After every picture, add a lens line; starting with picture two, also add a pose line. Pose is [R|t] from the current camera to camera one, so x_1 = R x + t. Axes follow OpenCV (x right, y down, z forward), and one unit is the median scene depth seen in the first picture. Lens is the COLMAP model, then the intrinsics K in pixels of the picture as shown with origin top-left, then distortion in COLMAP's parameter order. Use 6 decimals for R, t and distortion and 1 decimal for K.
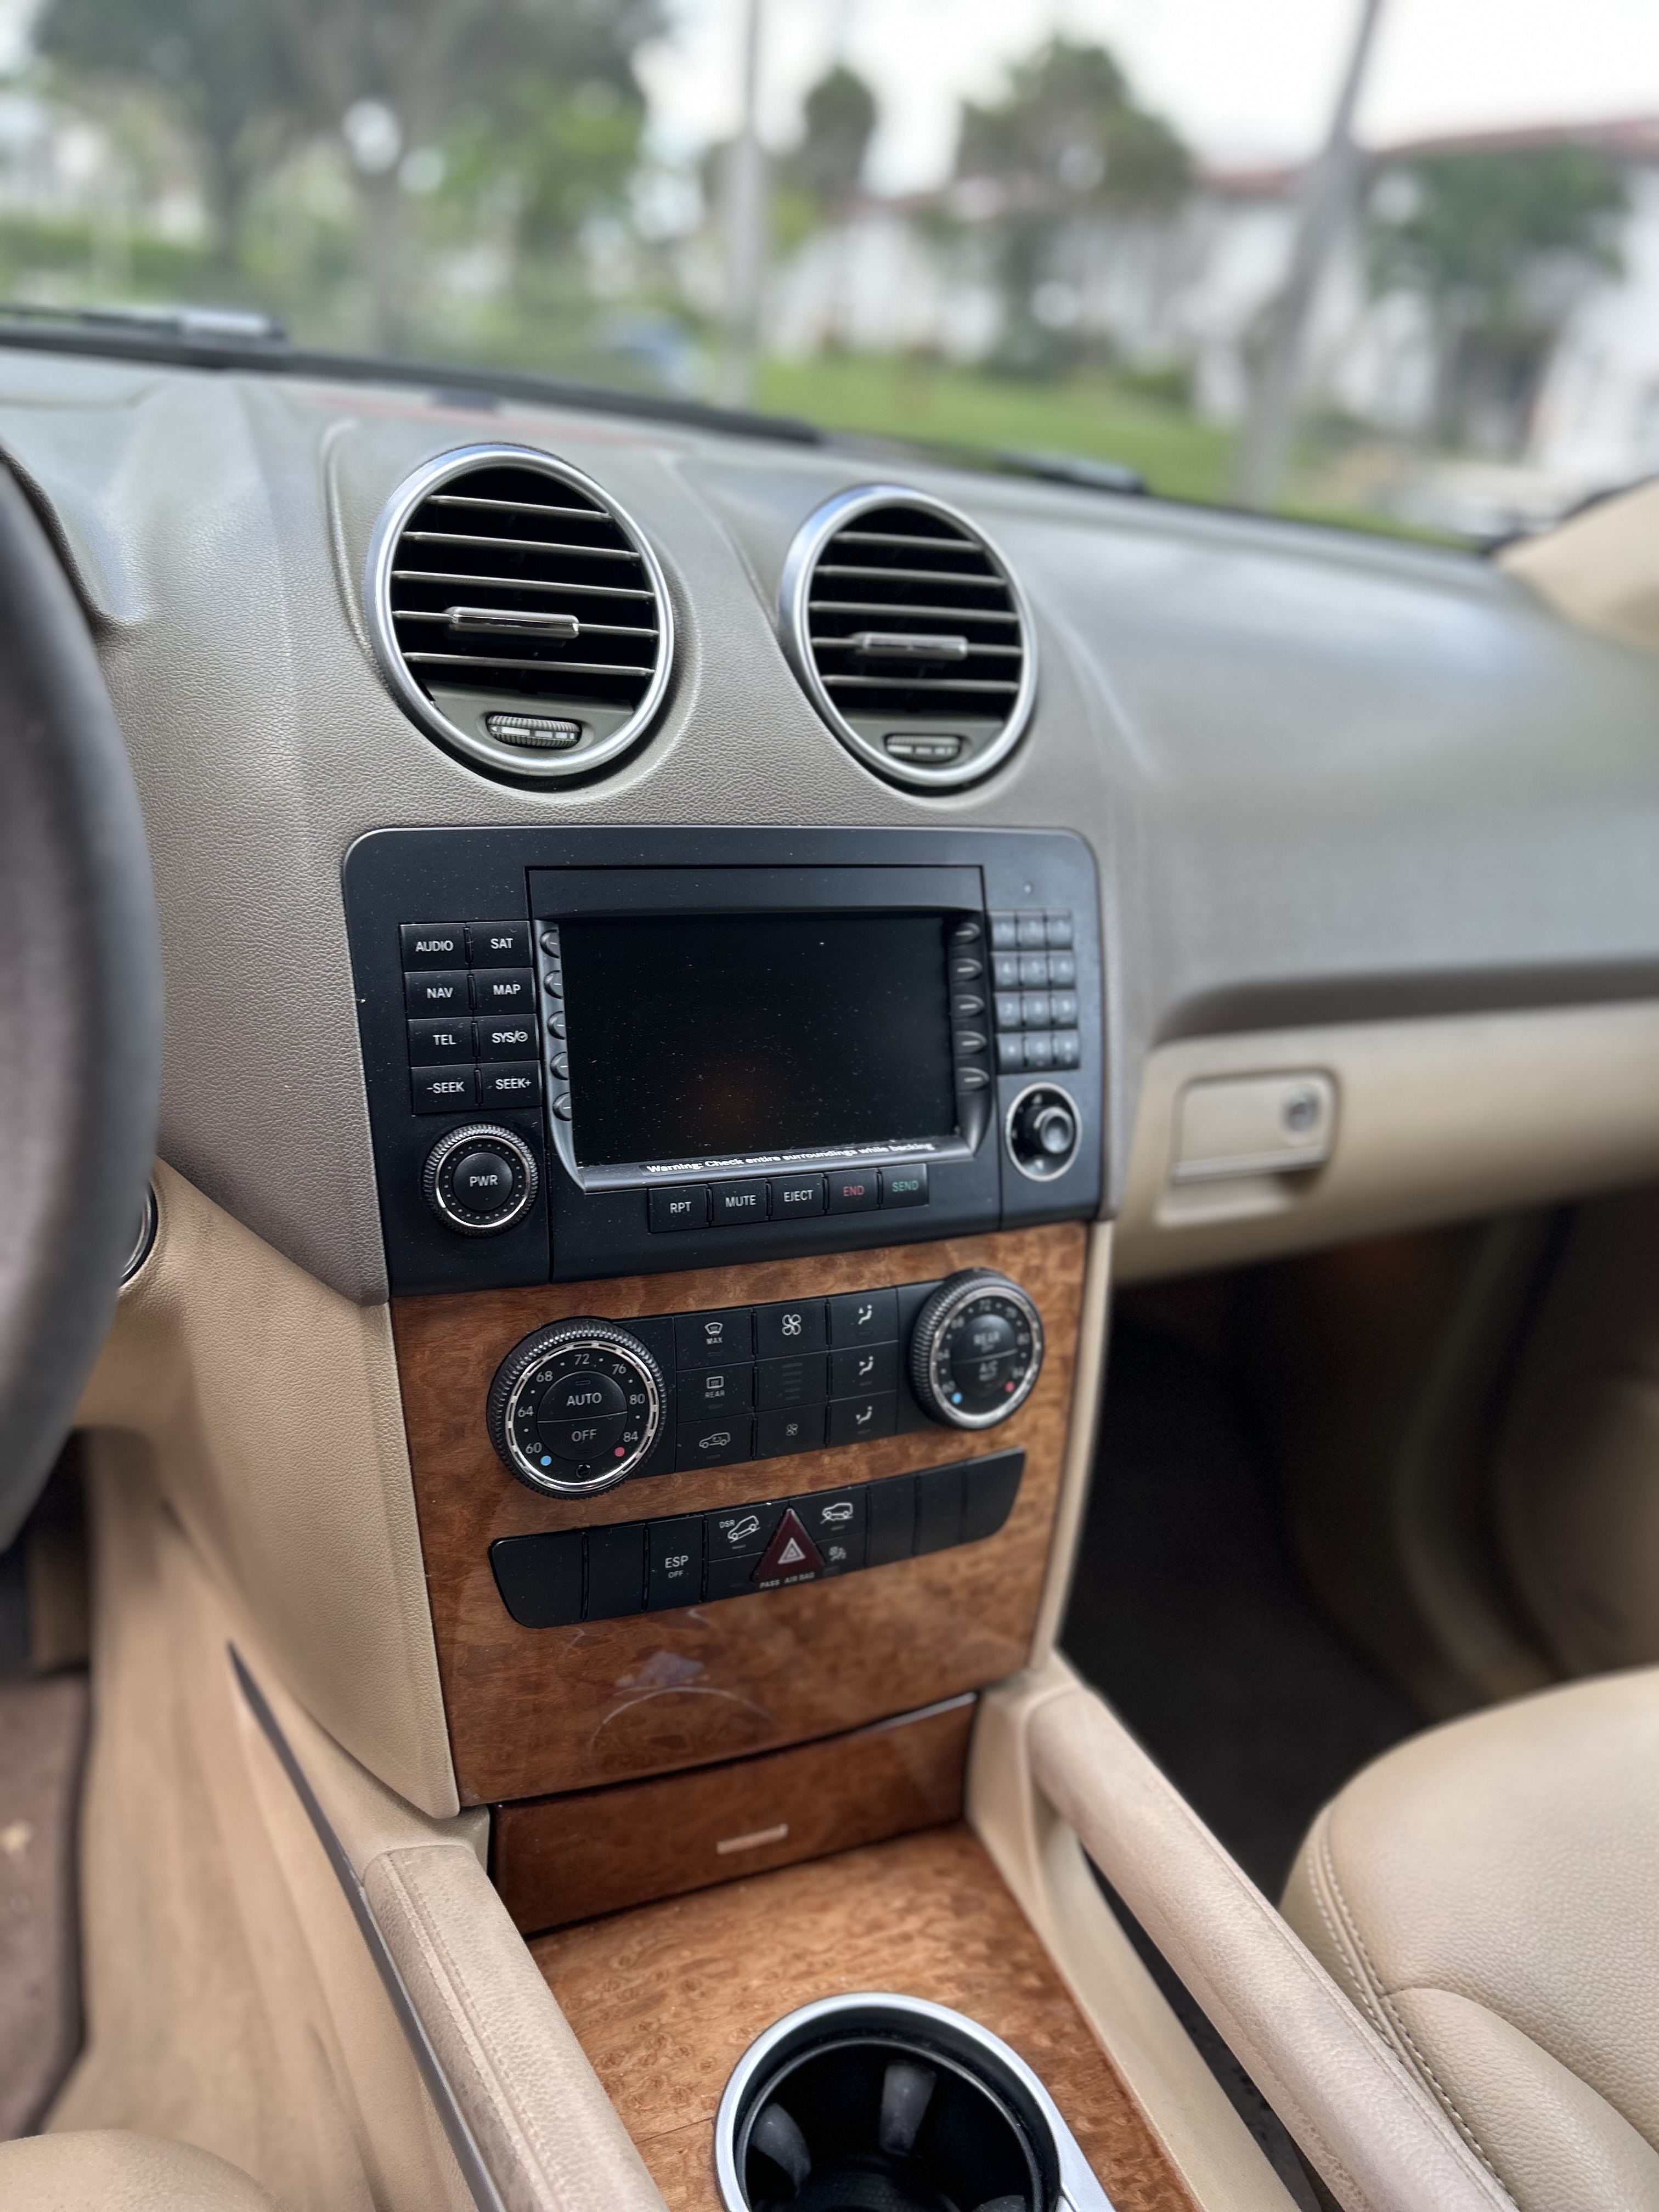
lens RADIAL K [[1593.0, 0, 829.5], [0, 1593.0, 1106.0], [0, 0, 1]] dist [-0.027583, 0.002316]
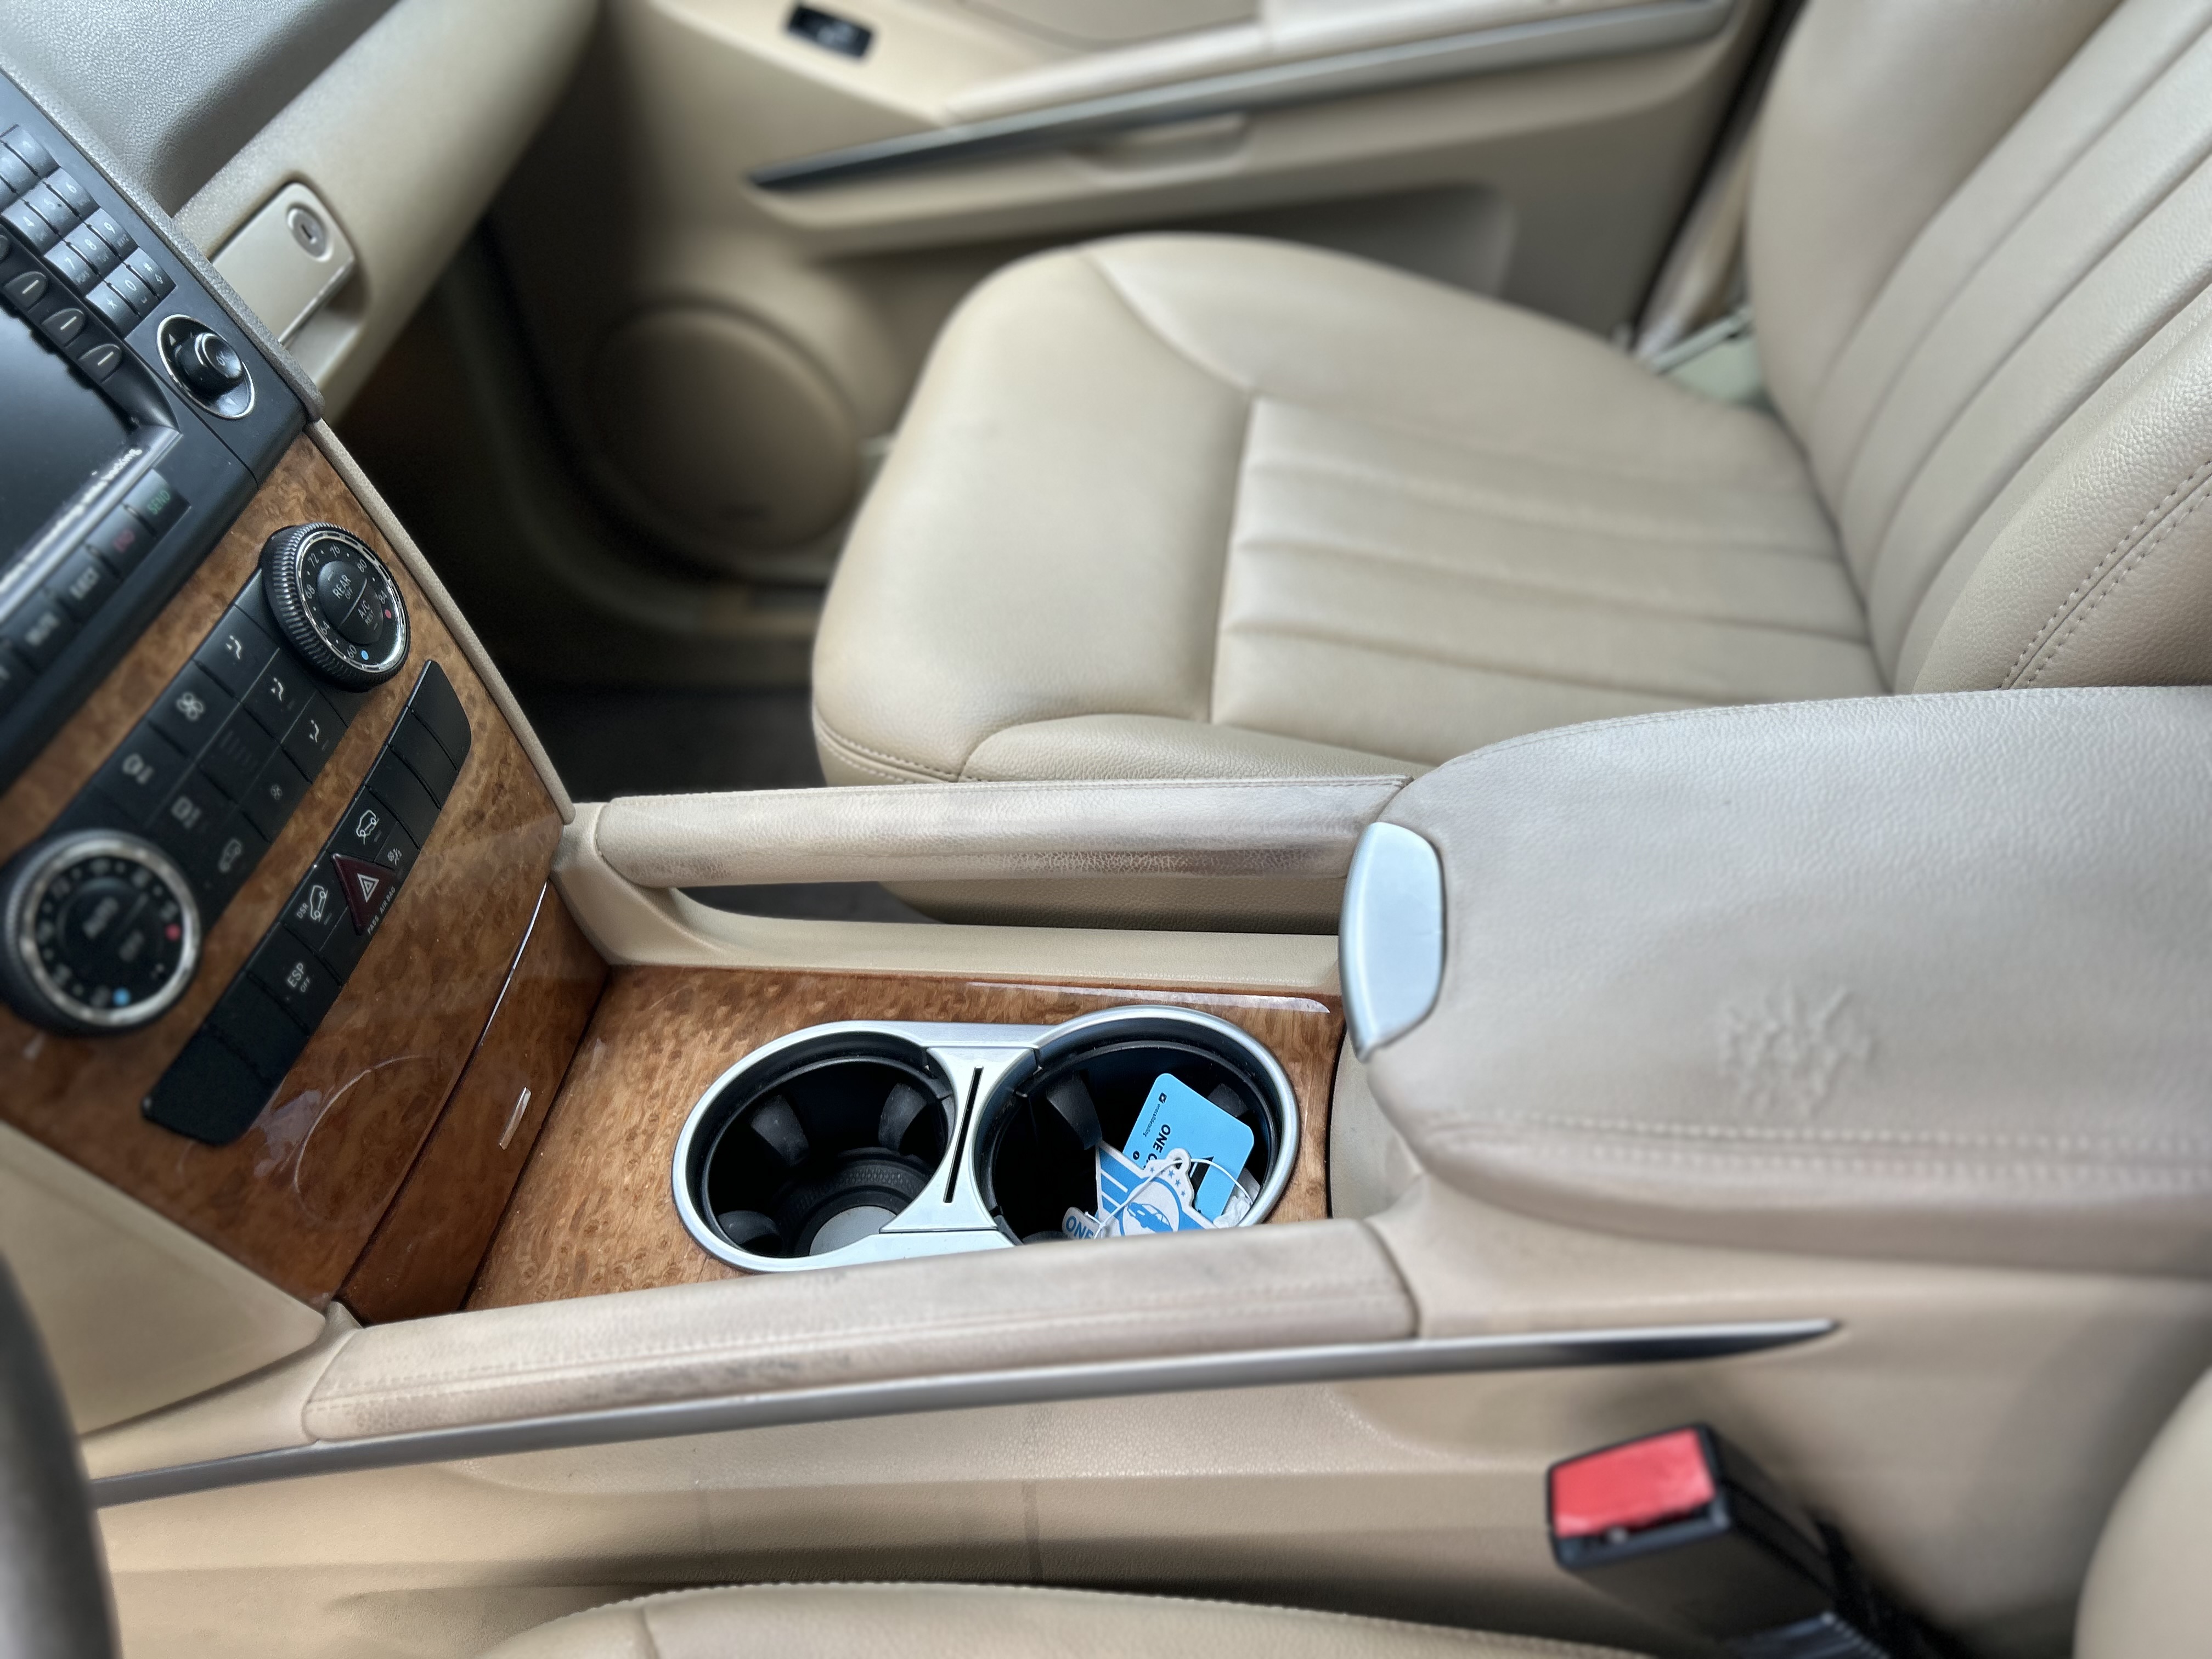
lens RADIAL K [[1568.4, 0, 1106.0], [0, 1568.4, 829.5], [0, 0, 1]] dist [0.023086, -0.002355]
pose [[0.512894, -0.727066, 0.456416, -0.200873], [0.487270, 0.684292, 0.542505, -0.042502], [-0.706759, -0.055850, 0.705246, 0.007737]]
